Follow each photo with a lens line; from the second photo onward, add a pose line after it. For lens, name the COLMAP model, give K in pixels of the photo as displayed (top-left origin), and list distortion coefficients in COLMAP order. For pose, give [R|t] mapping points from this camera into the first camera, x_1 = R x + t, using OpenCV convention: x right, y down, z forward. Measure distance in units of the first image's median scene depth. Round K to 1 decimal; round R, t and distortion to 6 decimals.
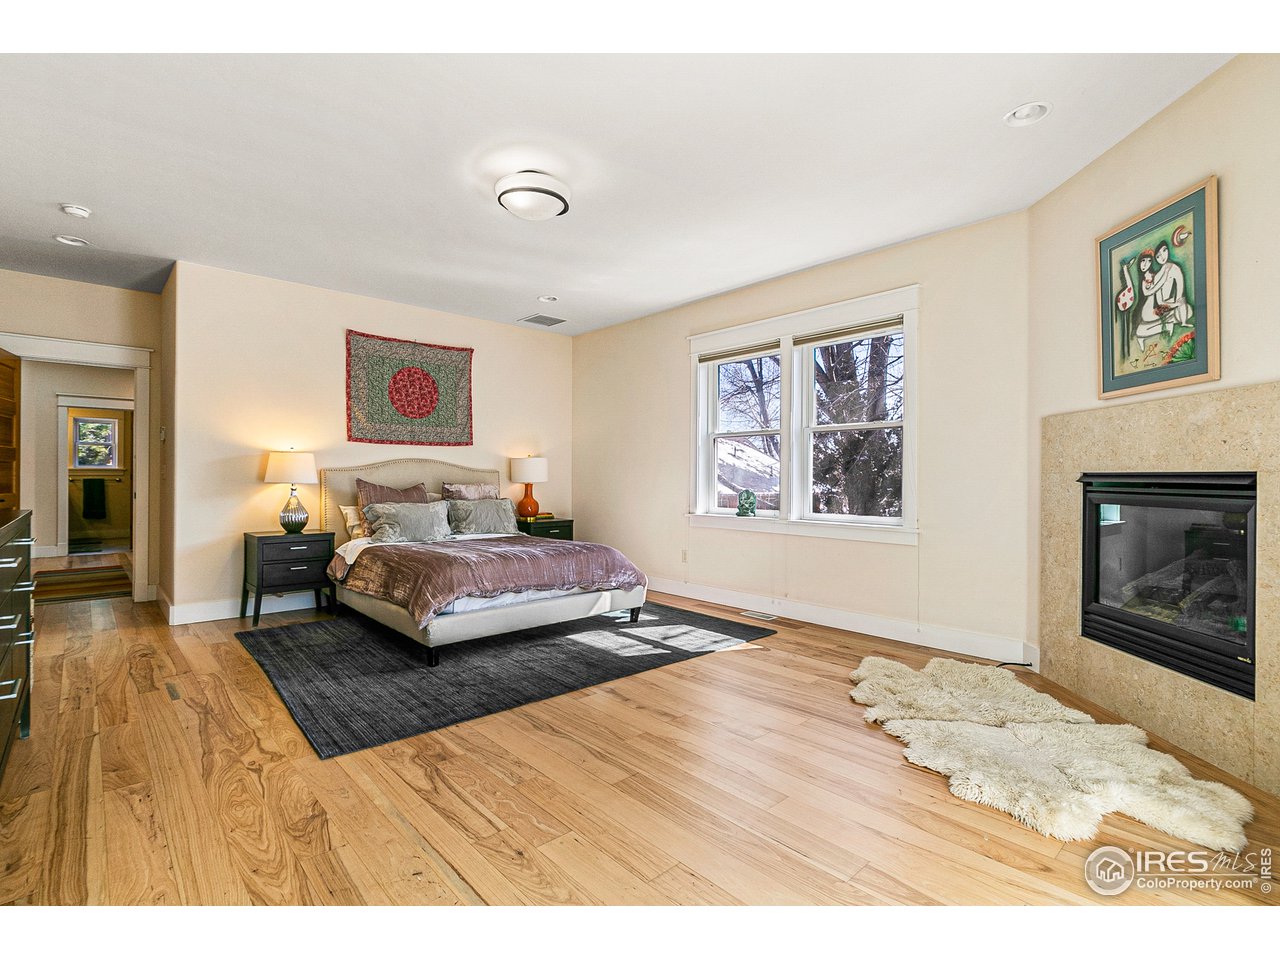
lens RADIAL K [[605.8, 0, 609.3], [0, 605.8, 466.5], [0, 0, 1]] dist [-0.002226, -0.000553]
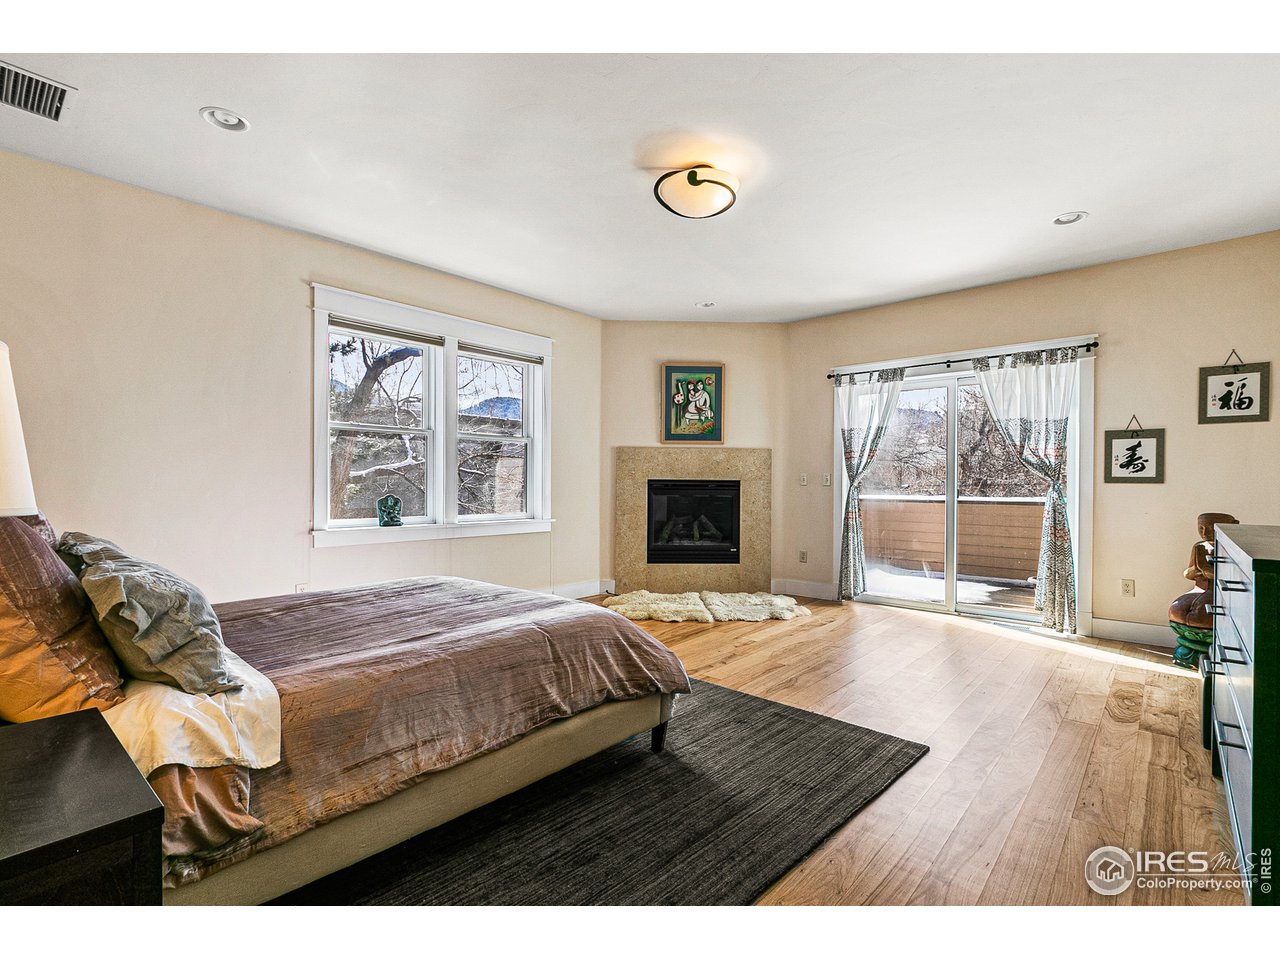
lens RADIAL K [[609.9, 0, 640.0], [0, 609.9, 480.0], [0, 0, 1]] dist [-0.001200, -0.000672]
pose [[-0.137550, -0.000891, 0.990494, -1.285376], [-0.025702, 0.999666, -0.002671, 0.020433], [-0.990161, -0.025825, -0.137526, 1.453126]]
